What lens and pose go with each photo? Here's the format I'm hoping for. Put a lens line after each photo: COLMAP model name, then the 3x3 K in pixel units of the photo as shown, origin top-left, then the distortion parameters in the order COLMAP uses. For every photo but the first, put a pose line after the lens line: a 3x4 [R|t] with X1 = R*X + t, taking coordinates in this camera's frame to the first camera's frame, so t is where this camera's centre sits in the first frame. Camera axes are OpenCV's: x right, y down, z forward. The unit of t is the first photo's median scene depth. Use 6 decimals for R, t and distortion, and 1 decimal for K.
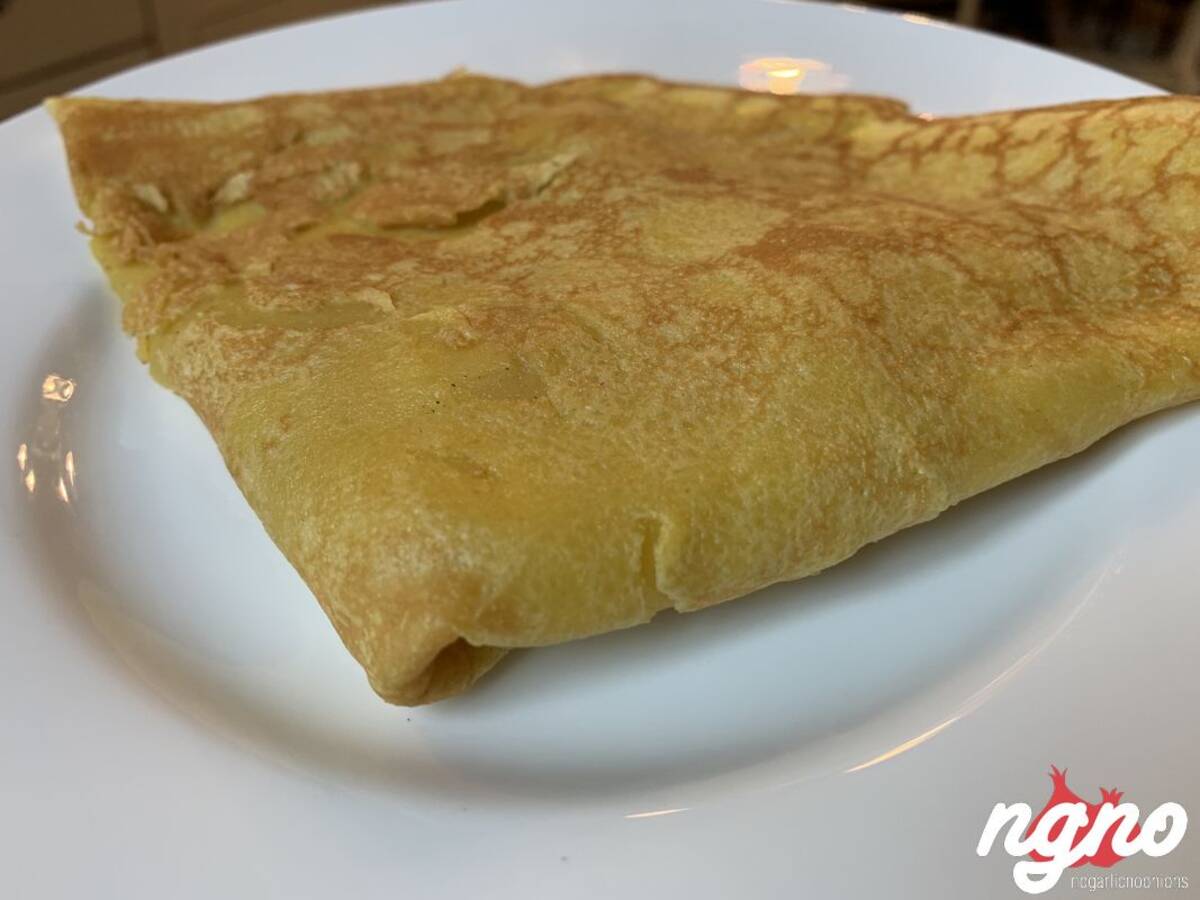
lens RADIAL K [[906.9, 0, 598.0], [0, 906.9, 473.7], [0, 0, 1]] dist [0.063643, -0.162535]
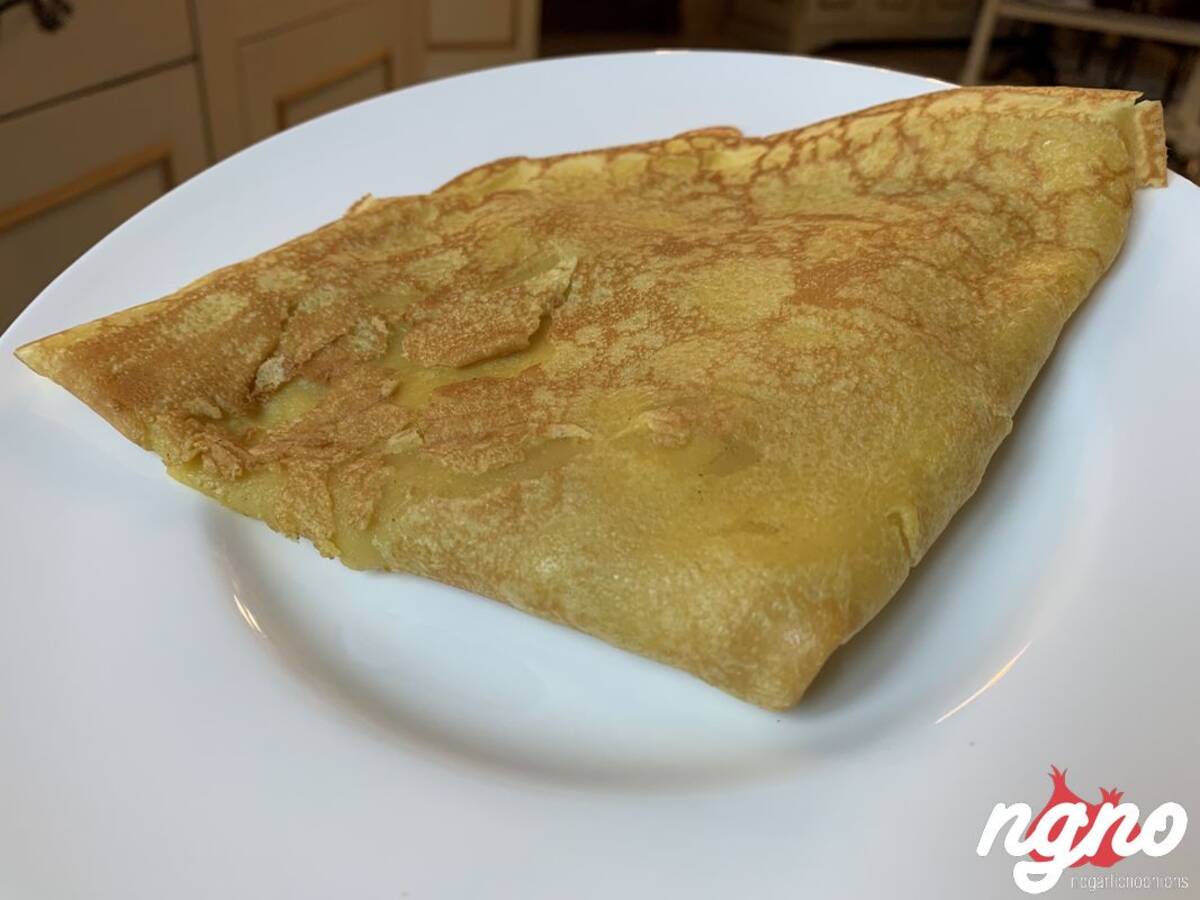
lens RADIAL K [[912.3, 0, 594.9], [0, 912.3, 454.0], [0, 0, 1]] dist [0.115452, -0.353545]
pose [[0.883153, -0.358173, 0.302907, -0.559266], [0.355173, 0.932398, 0.066977, -0.219590], [-0.306419, 0.048434, 0.950664, -0.168091]]
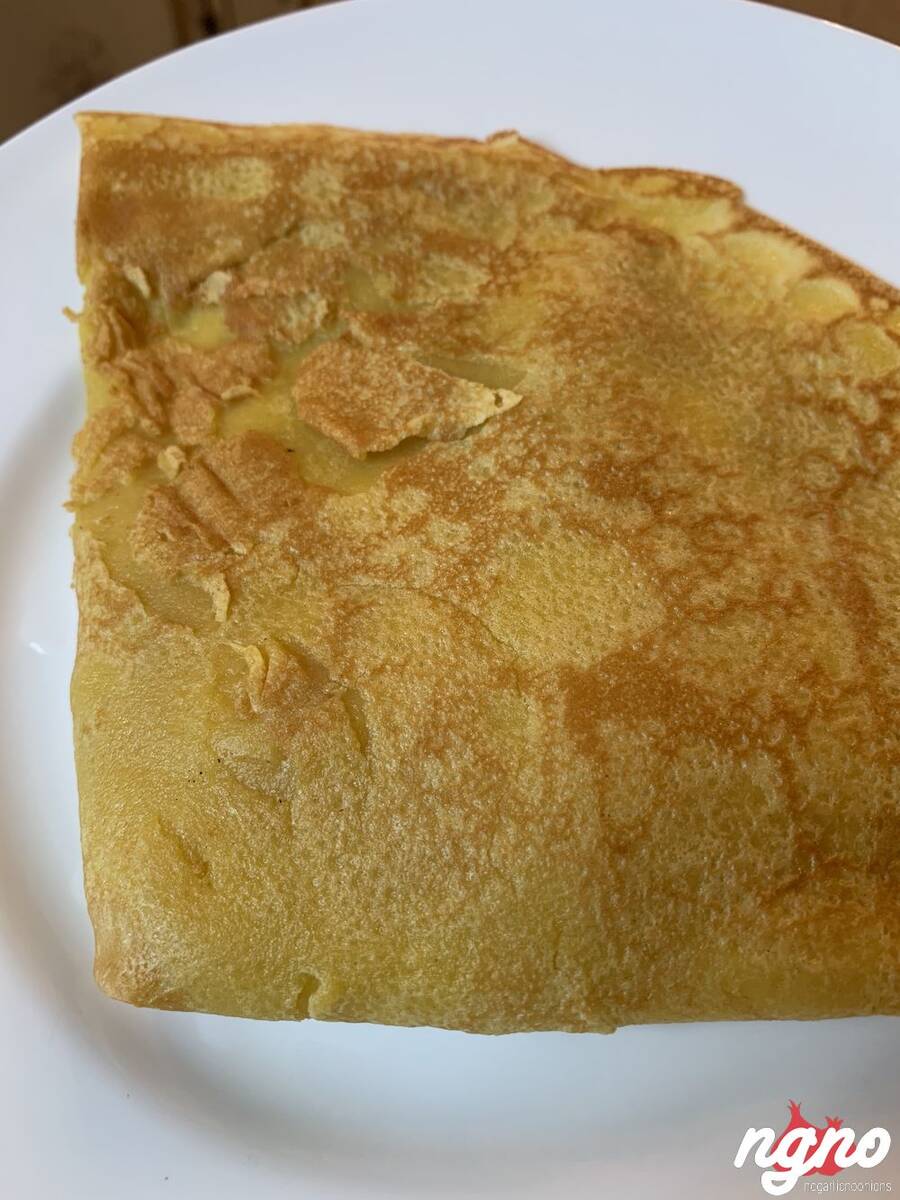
lens RADIAL K [[909.0, 0, 462.2], [0, 909.0, 596.6], [0, 0, 1]] dist [0.091190, -0.265837]
pose [[0.909245, 0.354272, -0.218552, 0.228853], [-0.239817, 0.874971, 0.420612, -0.660261], [0.340238, -0.330027, 0.880523, 0.157393]]
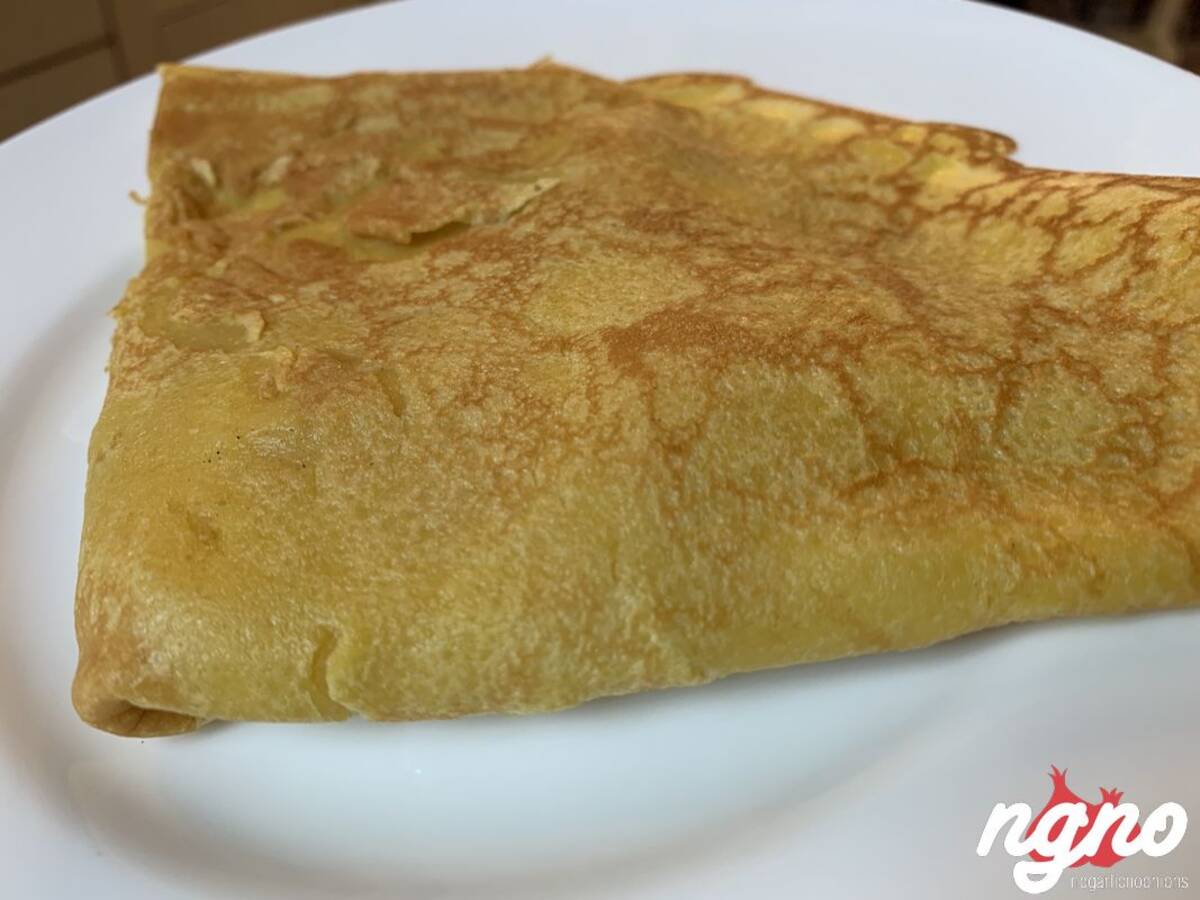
lens RADIAL K [[933.0, 0, 600.0], [0, 933.0, 450.0], [0, 0, 1]] dist [0.078683, -0.258582]
pose [[0.938860, 0.191748, -0.285962, 0.422409], [-0.178628, 0.981312, 0.071541, -0.187789], [0.294336, -0.016086, 0.955567, 0.102789]]
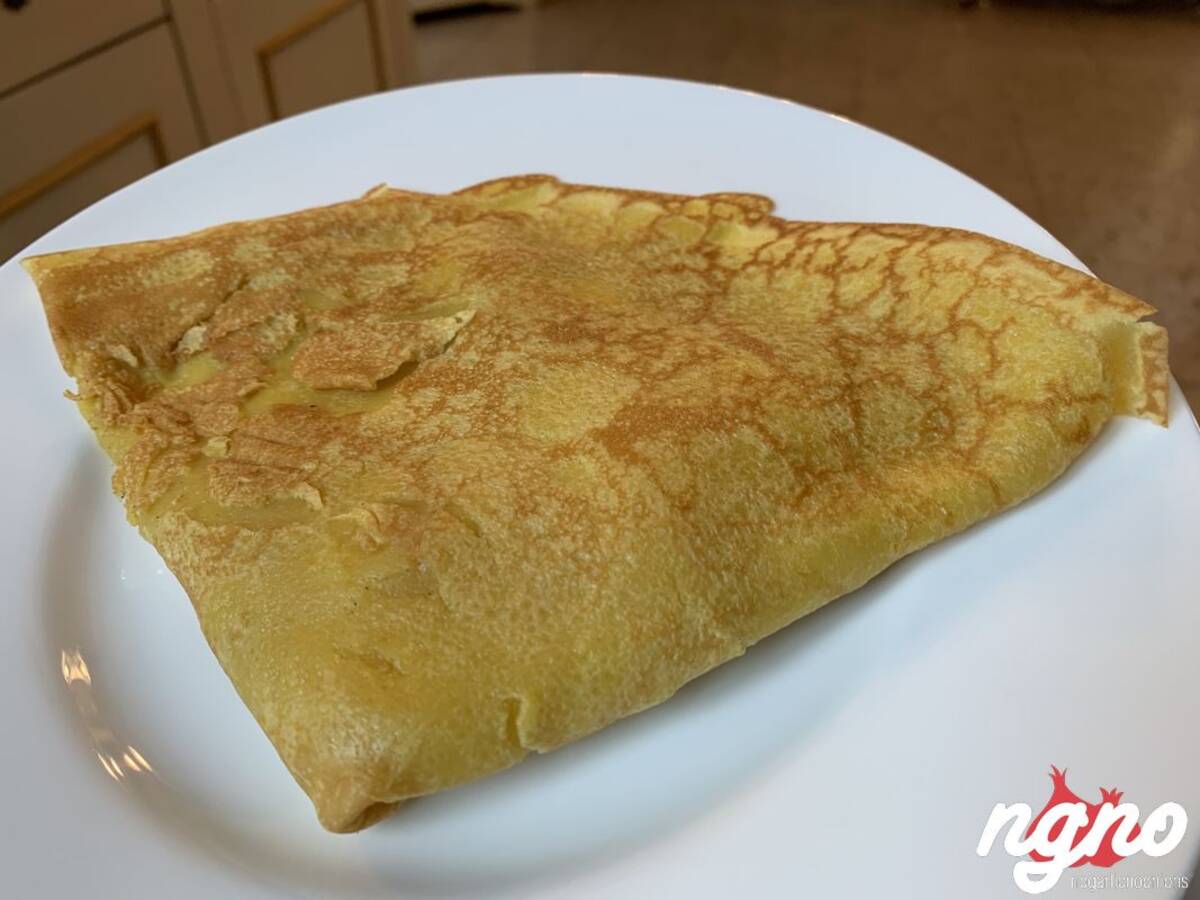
lens RADIAL K [[909.0, 0, 593.0], [0, 909.0, 450.8], [0, 0, 1]] dist [0.091190, -0.265837]
pose [[0.997960, -0.063368, -0.007753, 0.157175], [0.063807, 0.993949, 0.089404, -0.323068], [0.002041, -0.089716, 0.995965, -0.254578]]
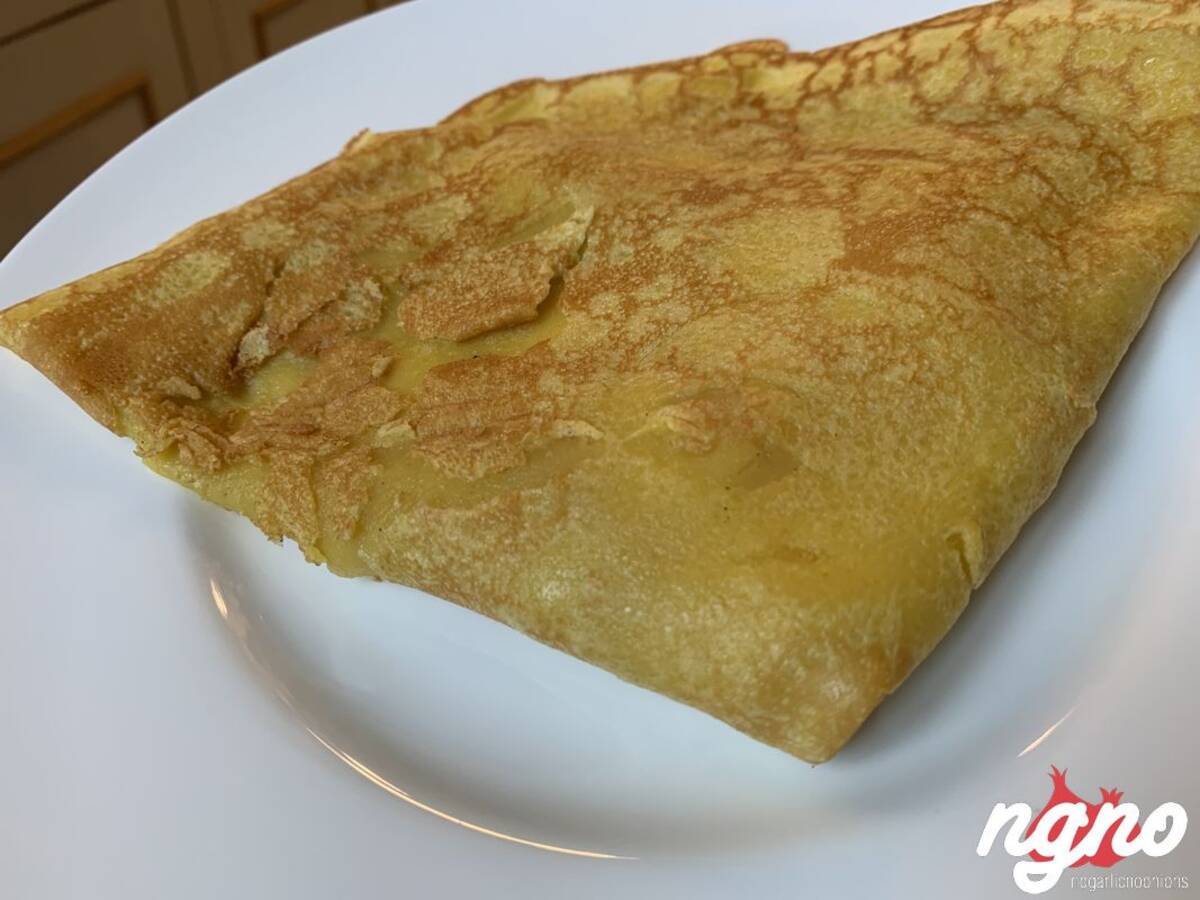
lens RADIAL K [[915.8, 0, 600.0], [0, 915.8, 450.0], [0, 0, 1]] dist [0.033976, -0.098537]
pose [[0.894051, -0.388165, 0.223610, -0.439093], [0.362390, 0.920145, 0.148348, -0.299681], [-0.263337, -0.051597, 0.963323, -0.036559]]
